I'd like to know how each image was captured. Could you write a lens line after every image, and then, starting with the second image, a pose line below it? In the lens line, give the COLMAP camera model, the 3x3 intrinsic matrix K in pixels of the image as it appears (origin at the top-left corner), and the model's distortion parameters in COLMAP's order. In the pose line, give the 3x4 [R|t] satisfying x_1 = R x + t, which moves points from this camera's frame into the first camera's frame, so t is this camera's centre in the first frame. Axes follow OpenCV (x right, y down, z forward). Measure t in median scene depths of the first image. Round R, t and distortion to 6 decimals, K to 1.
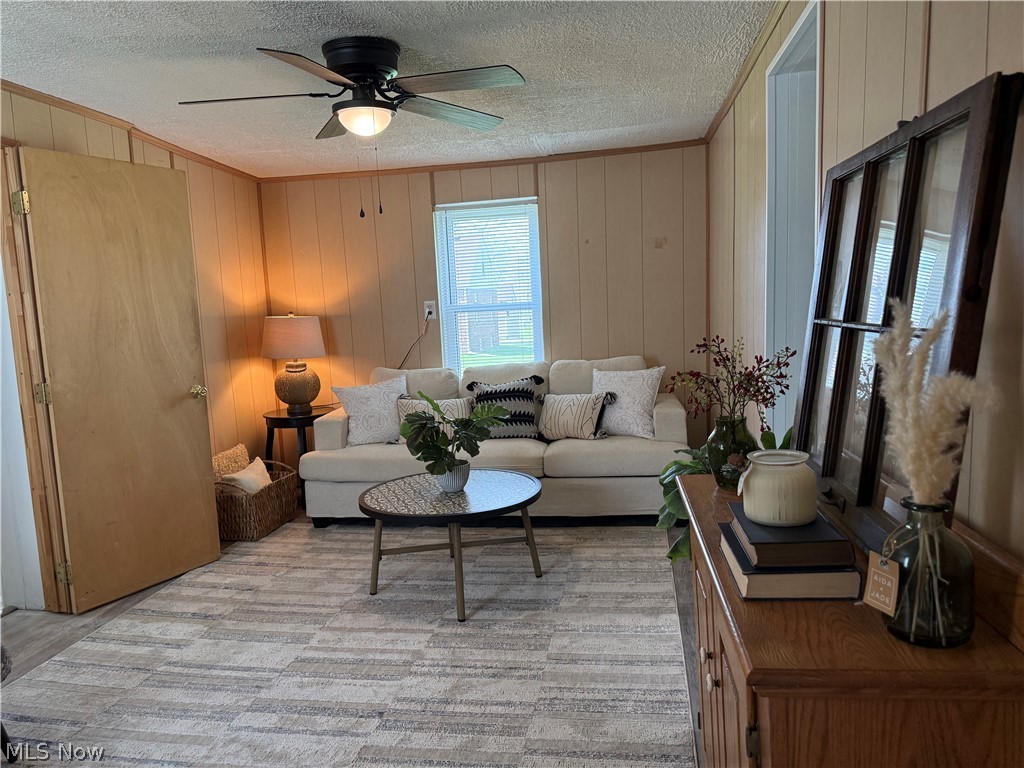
lens RADIAL K [[721.7, 0, 511.0], [0, 721.7, 388.7], [0, 0, 1]] dist [0.062600, -0.075670]
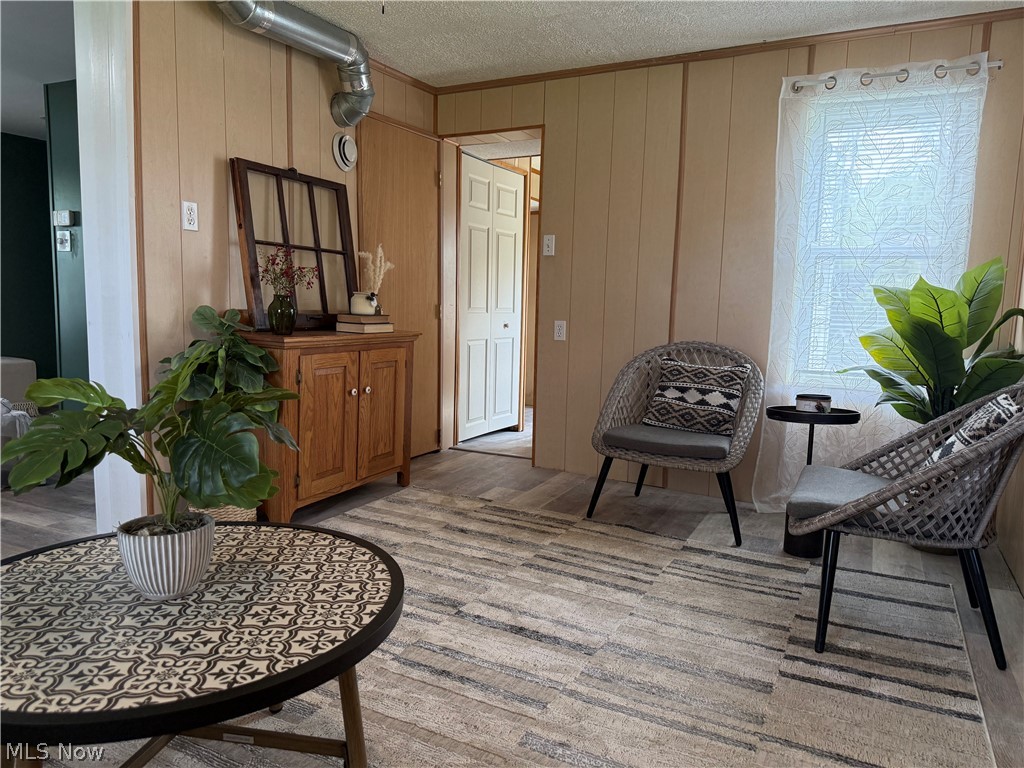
lens RADIAL K [[721.7, 0, 510.6], [0, 721.7, 385.9], [0, 0, 1]] dist [0.062600, -0.075670]
pose [[-0.954228, -0.018022, 0.298536, -0.395356], [0.050573, 0.974086, 0.220452, -0.052269], [-0.294773, 0.225460, -0.928589, 1.351577]]
